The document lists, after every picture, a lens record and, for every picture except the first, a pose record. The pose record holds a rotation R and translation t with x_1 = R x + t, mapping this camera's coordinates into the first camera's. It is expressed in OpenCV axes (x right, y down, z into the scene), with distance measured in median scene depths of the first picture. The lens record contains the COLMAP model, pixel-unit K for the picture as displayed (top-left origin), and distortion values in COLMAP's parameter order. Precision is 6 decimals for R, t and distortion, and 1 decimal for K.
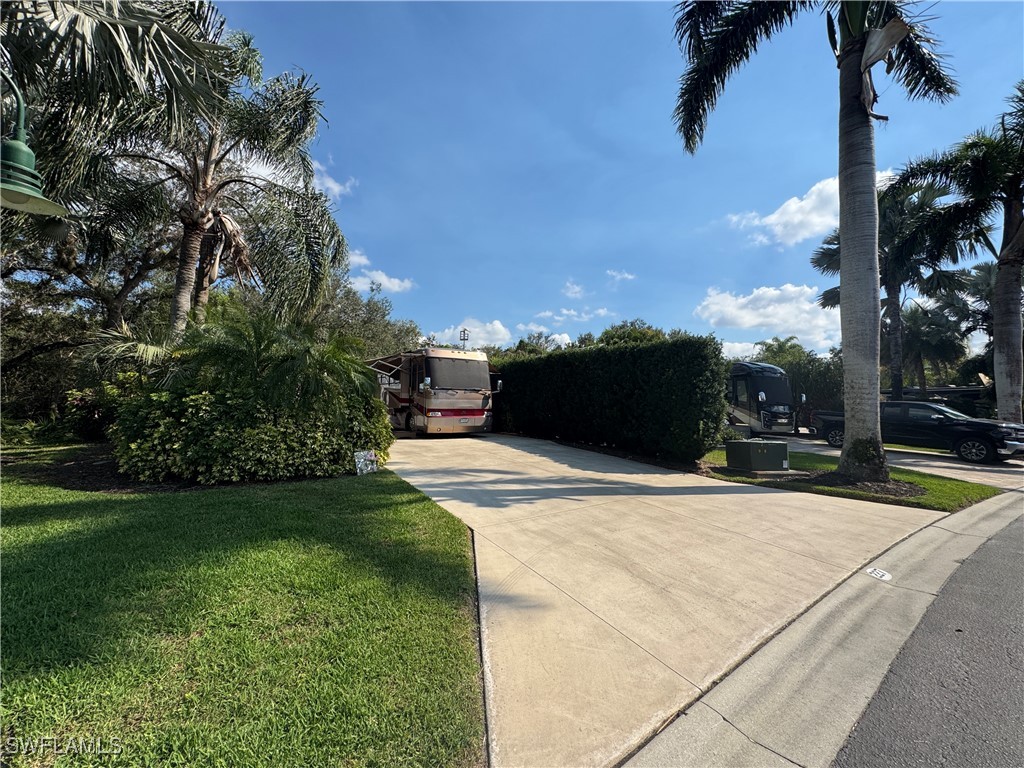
lens RADIAL K [[412.9, 0, 512.0], [0, 412.9, 384.0], [0, 0, 1]] dist [0.002241, 0.000228]
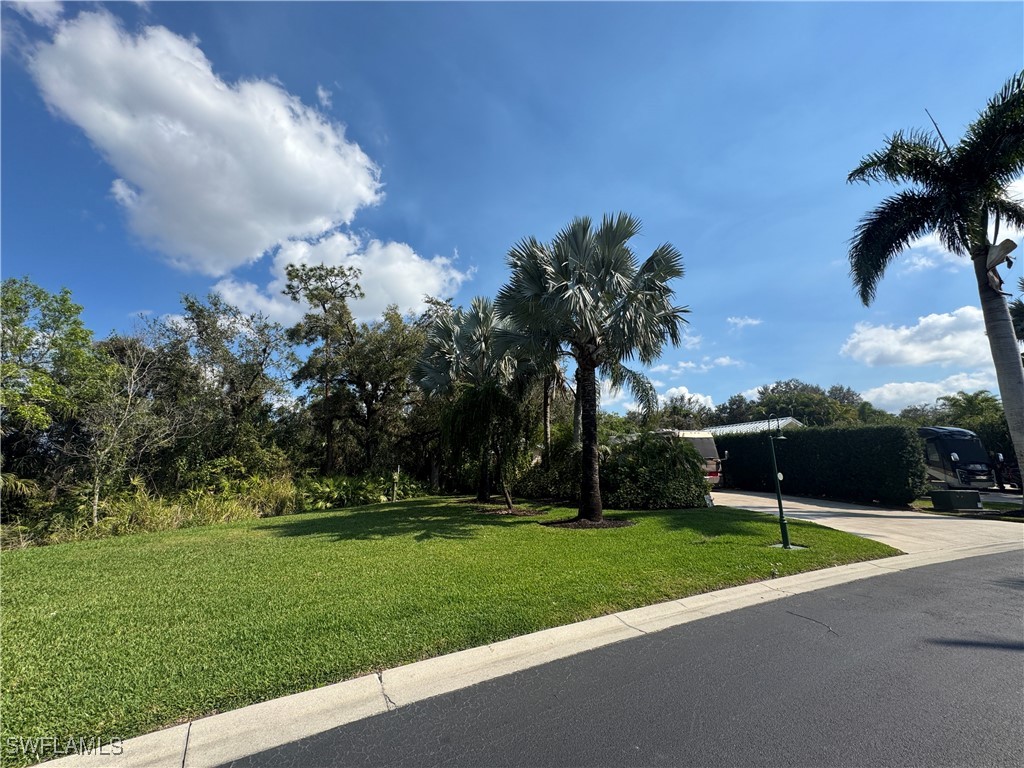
lens RADIAL K [[407.3, 0, 509.7], [0, 407.3, 384.1], [0, 0, 1]] dist [-0.004835, 0.000791]
pose [[0.959481, -0.072380, -0.272320, -0.284161], [0.031681, 0.988029, -0.150983, -0.040342], [0.279988, 0.136238, 0.950287, -0.484379]]
